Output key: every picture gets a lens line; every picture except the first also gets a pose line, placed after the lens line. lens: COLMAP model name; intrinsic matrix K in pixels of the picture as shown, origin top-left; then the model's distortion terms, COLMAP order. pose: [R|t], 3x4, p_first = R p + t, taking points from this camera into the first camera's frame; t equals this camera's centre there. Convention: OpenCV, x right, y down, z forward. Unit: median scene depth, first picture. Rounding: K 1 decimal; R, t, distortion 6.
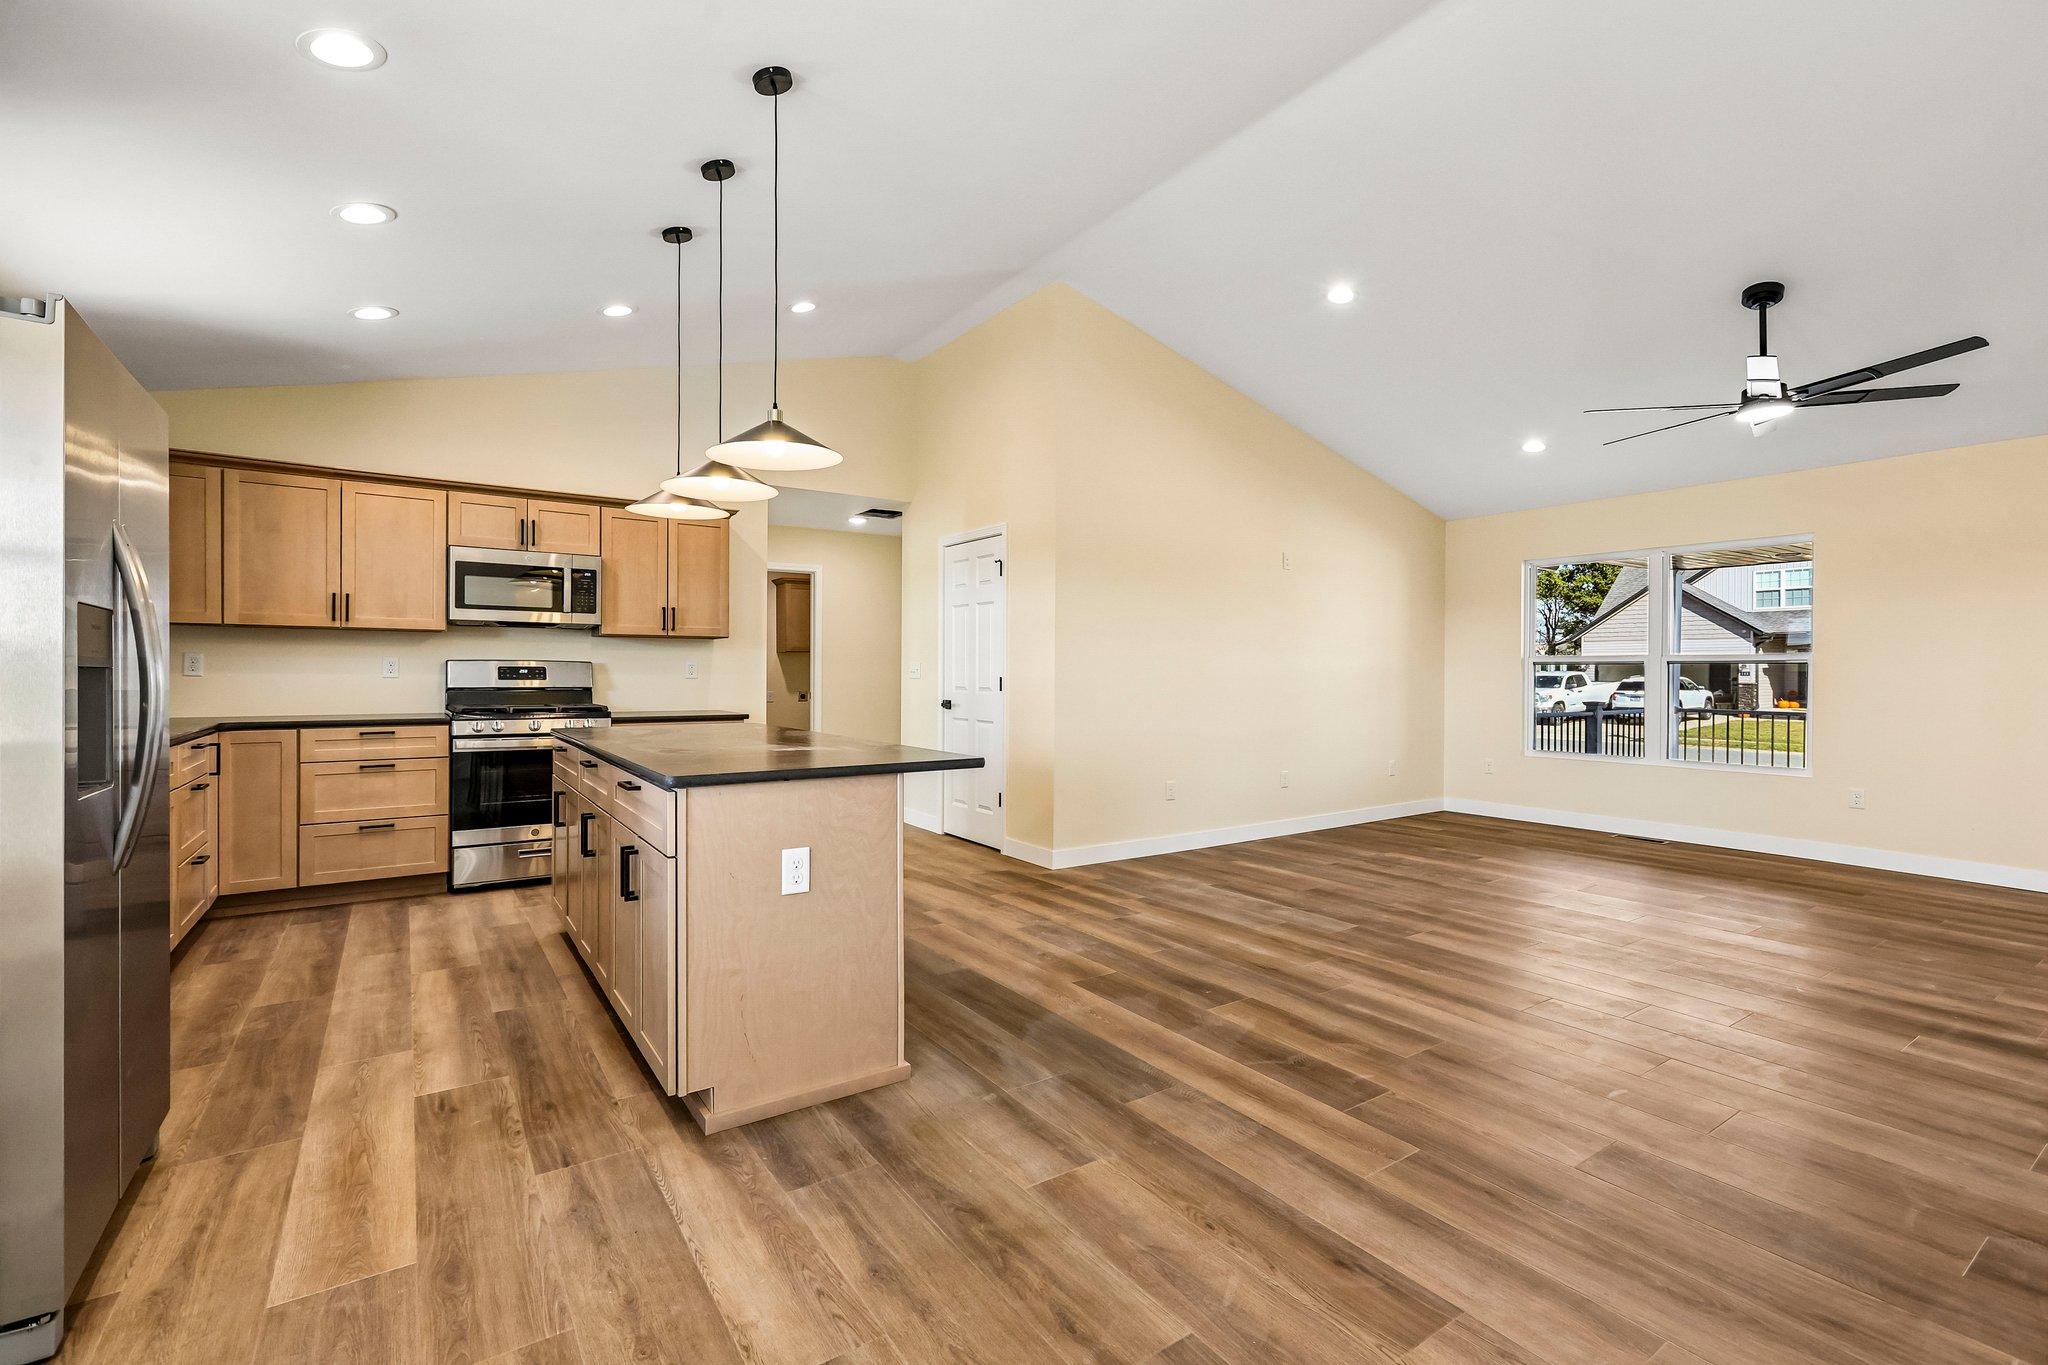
lens RADIAL K [[901.4, 0, 1019.4], [0, 901.4, 673.9], [0, 0, 1]] dist [-0.001868, 0.001186]
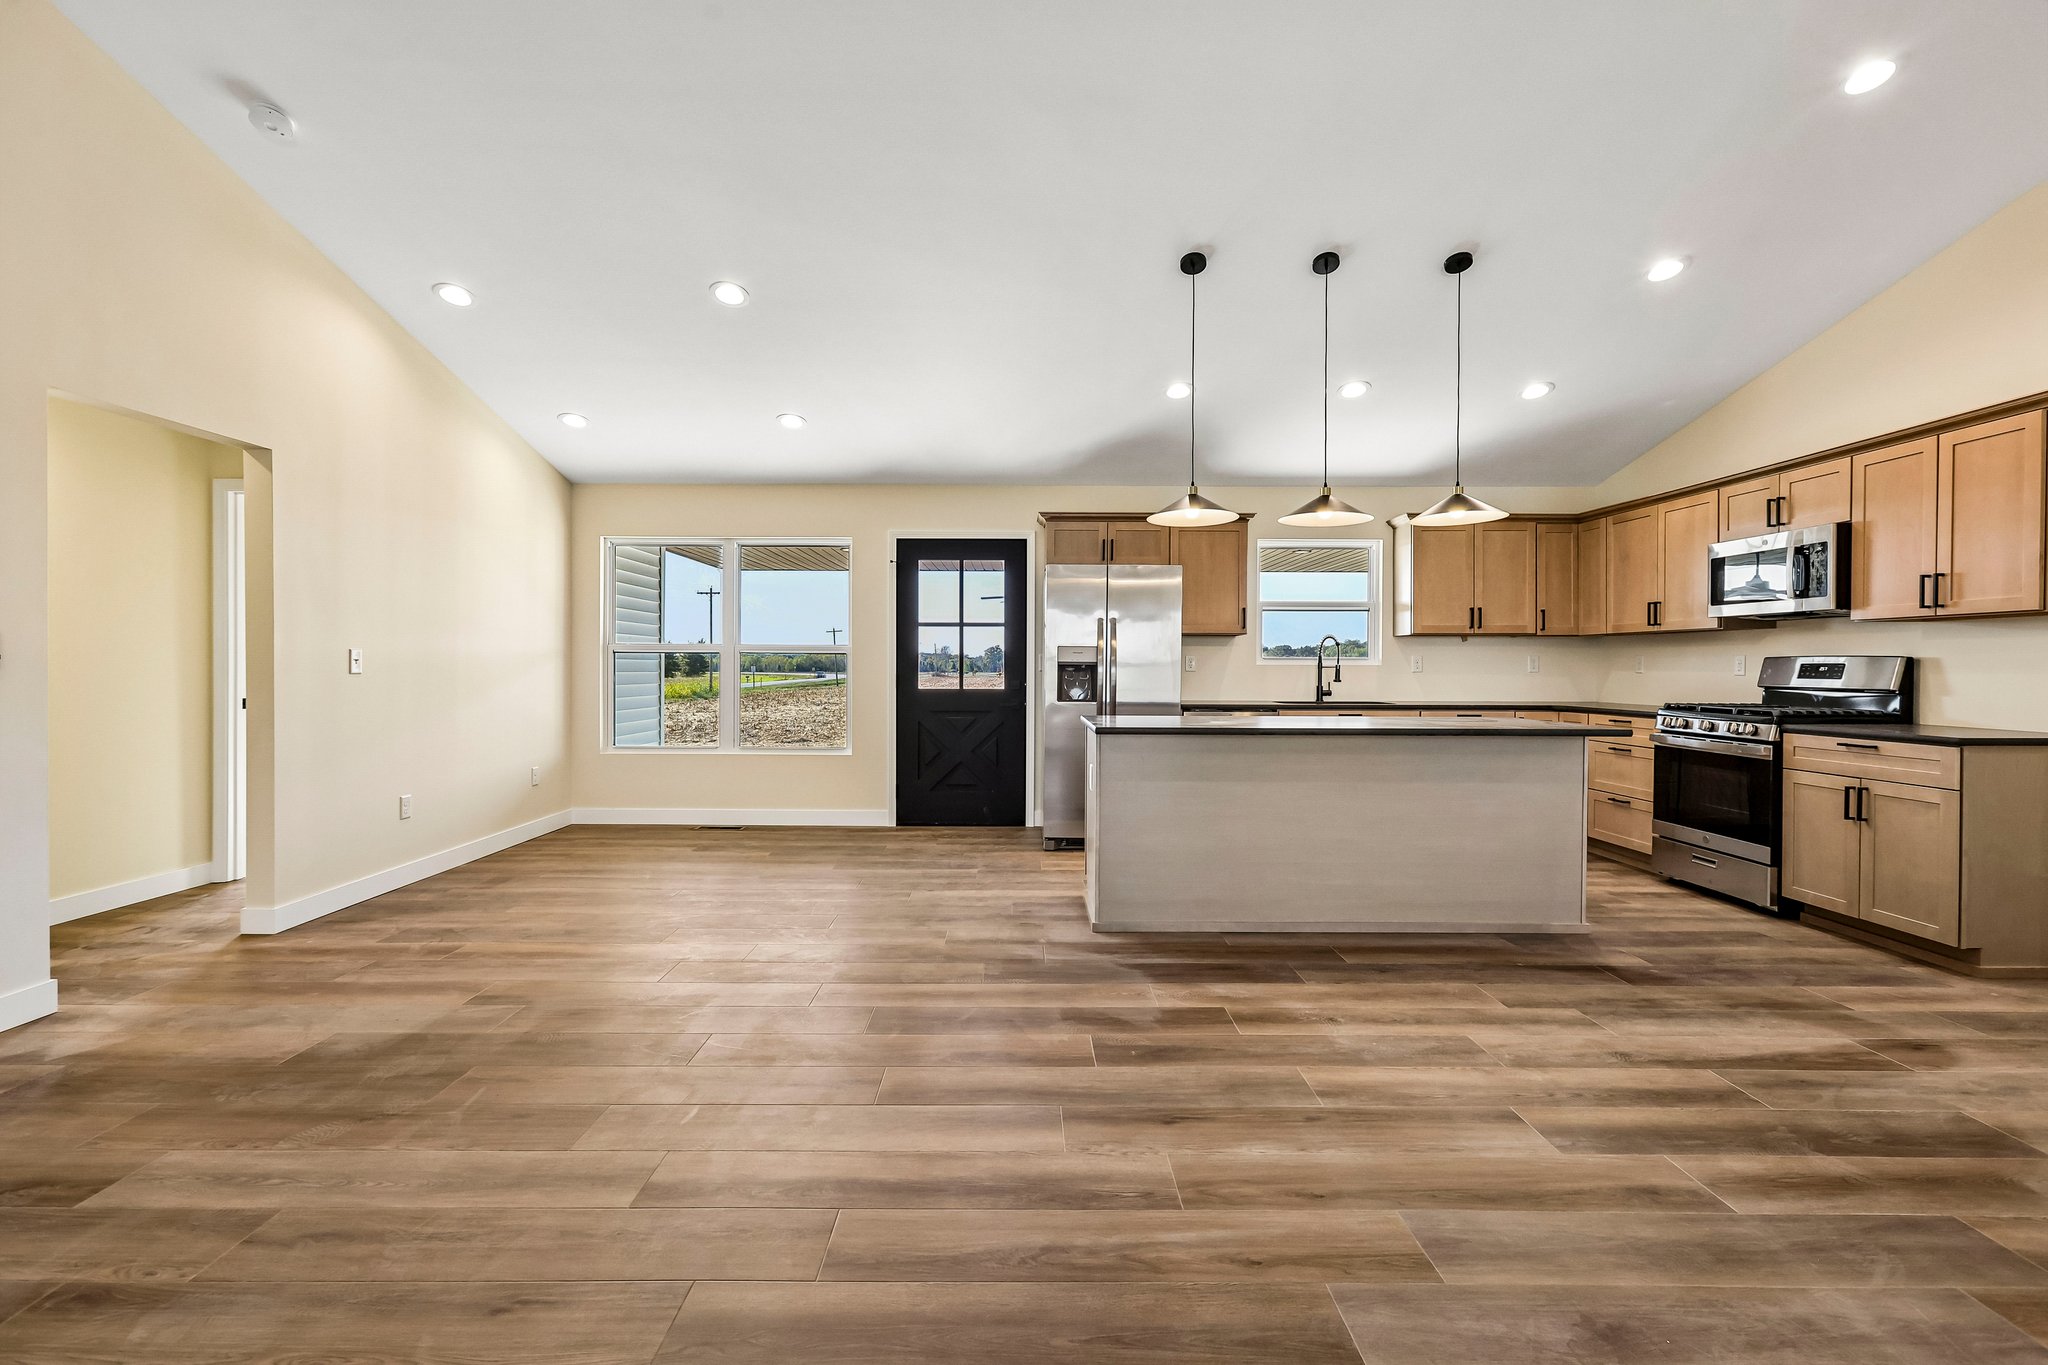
lens RADIAL K [[901.4, 0, 1016.9], [0, 901.4, 677.4], [0, 0, 1]] dist [-0.001868, 0.001186]
pose [[-0.563992, 0.003736, -0.825772, 0.724797], [-0.007514, 0.999925, 0.009656, 0.003422], [0.825746, 0.011651, -0.563922, 1.051260]]
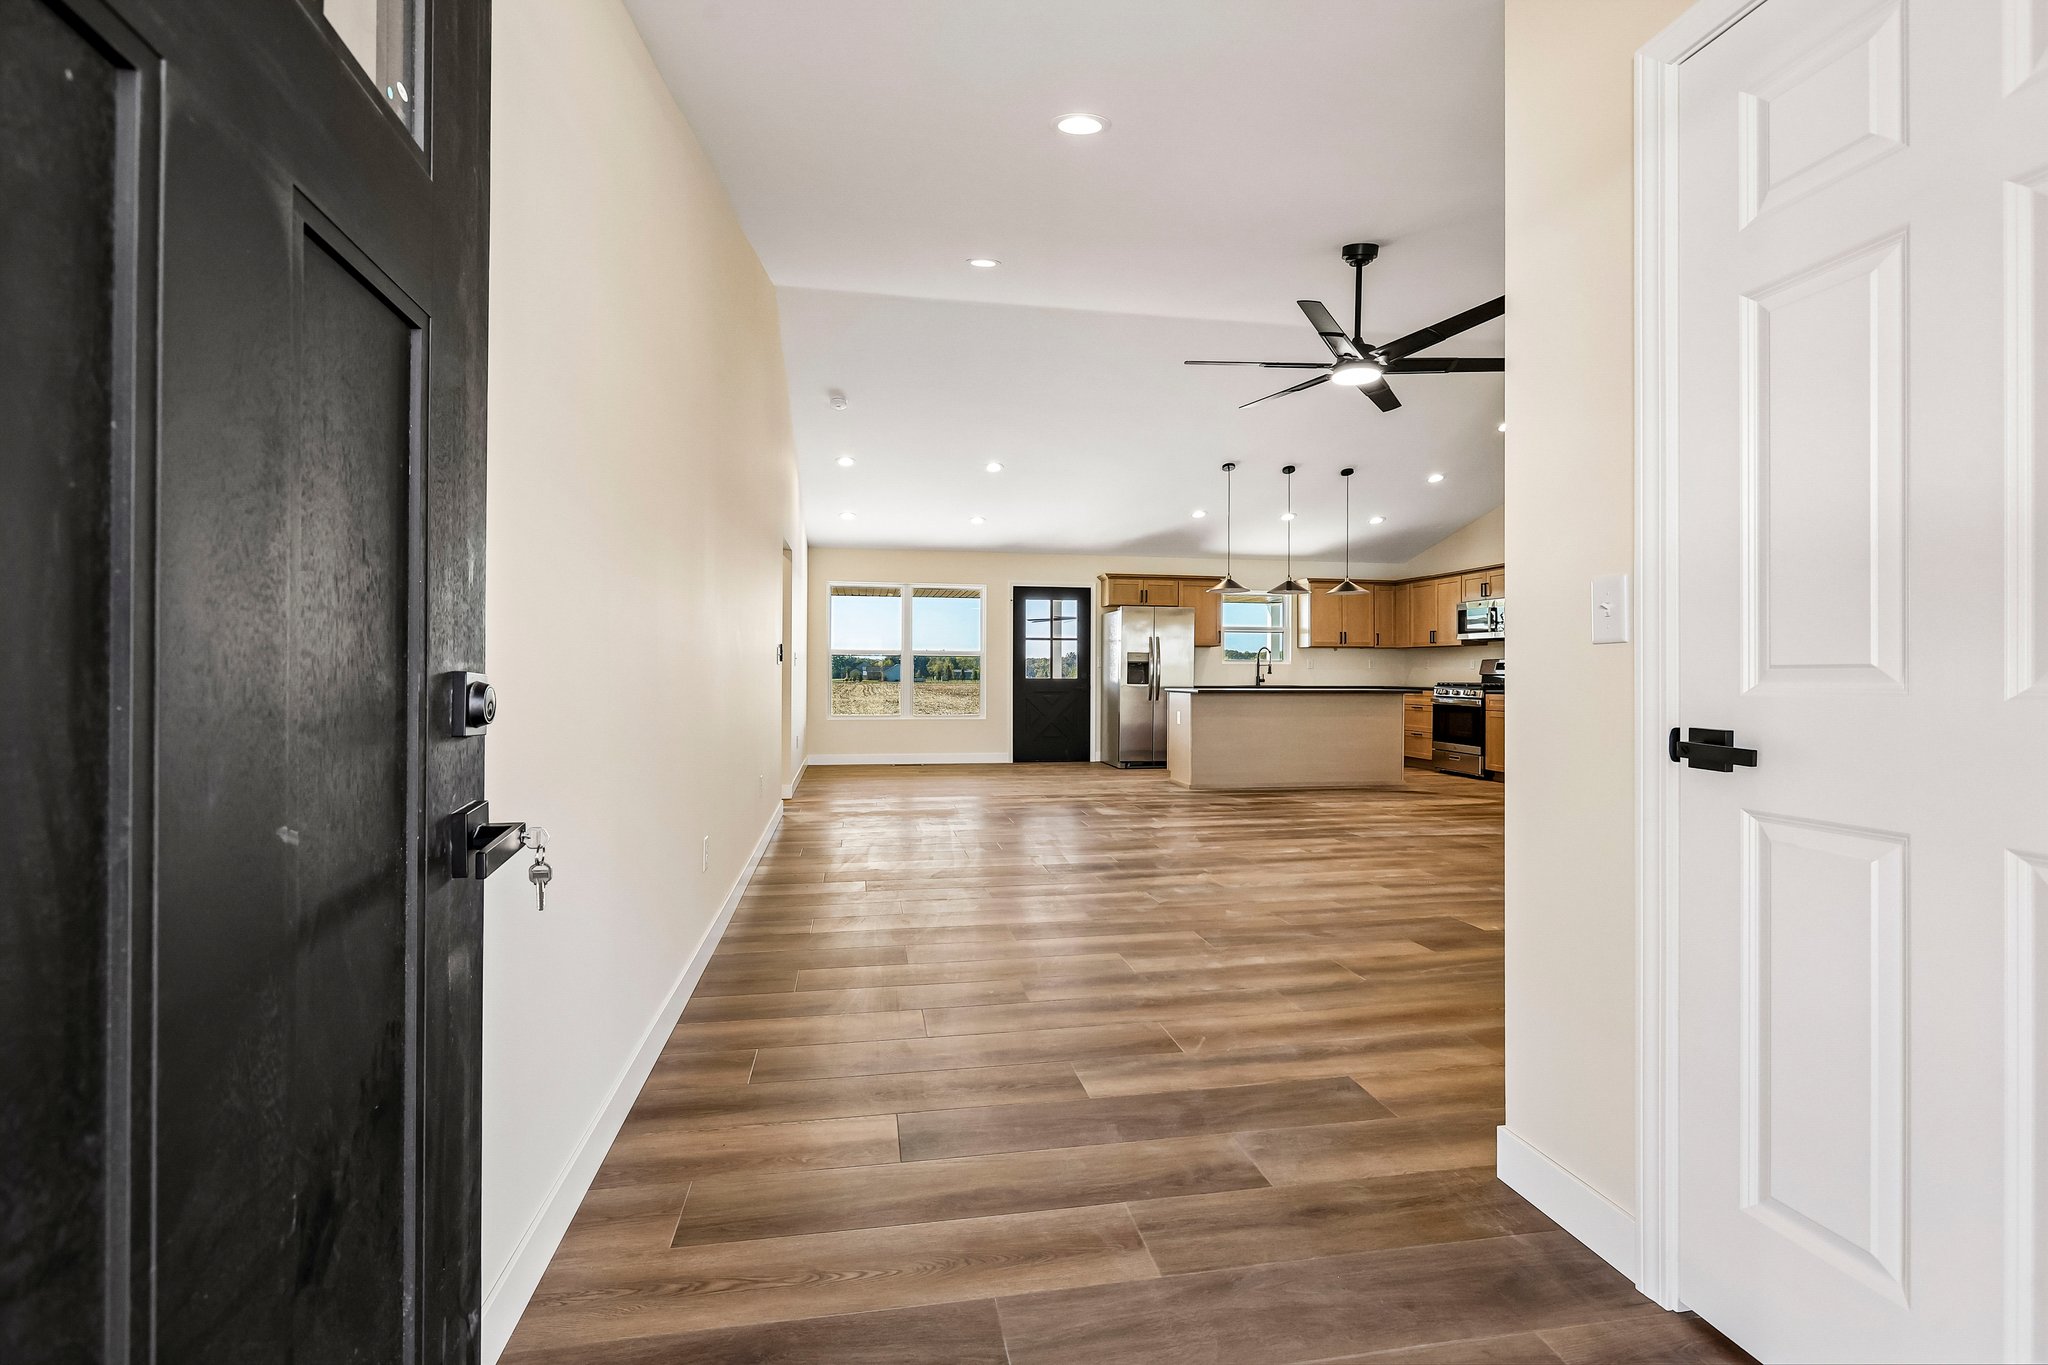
lens RADIAL K [[901.4, 0, 1019.5], [0, 901.4, 675.8], [0, 0, 1]] dist [-0.001868, 0.001186]
pose [[-0.410151, -0.003643, -0.912010, 1.823008], [-0.007828, 0.999969, -0.000474, 0.033176], [0.911984, 0.006945, -0.410167, 1.056215]]
